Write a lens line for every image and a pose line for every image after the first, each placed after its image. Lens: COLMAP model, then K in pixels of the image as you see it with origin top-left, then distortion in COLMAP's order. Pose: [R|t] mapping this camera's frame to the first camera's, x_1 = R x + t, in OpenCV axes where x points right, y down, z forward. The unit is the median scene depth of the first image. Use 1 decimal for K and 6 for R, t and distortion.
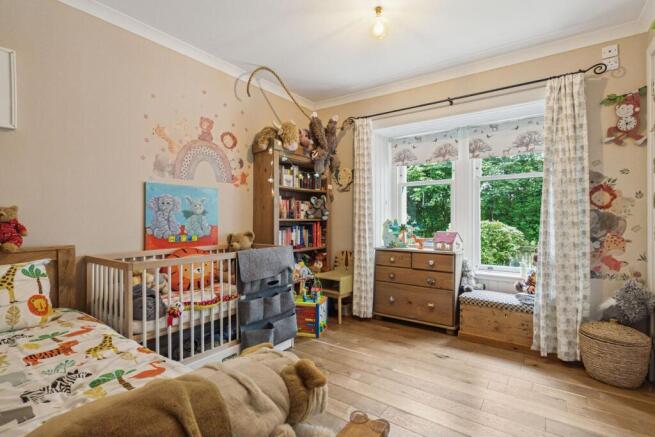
lens RADIAL K [[312.4, 0, 326.7], [0, 312.4, 216.8], [0, 0, 1]] dist [0.003623, -0.000841]
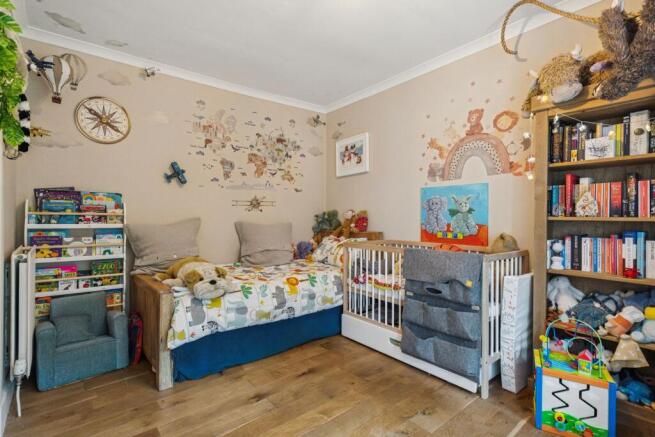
lens RADIAL K [[312.4, 0, 326.5], [0, 312.4, 218.5], [0, 0, 1]] dist [0.003623, -0.000841]
pose [[-0.245184, 0.002643, -0.969473, 0.670254], [0.003851, 0.999991, 0.001752, 0.007810], [0.969469, -0.003304, -0.245192, 0.838944]]
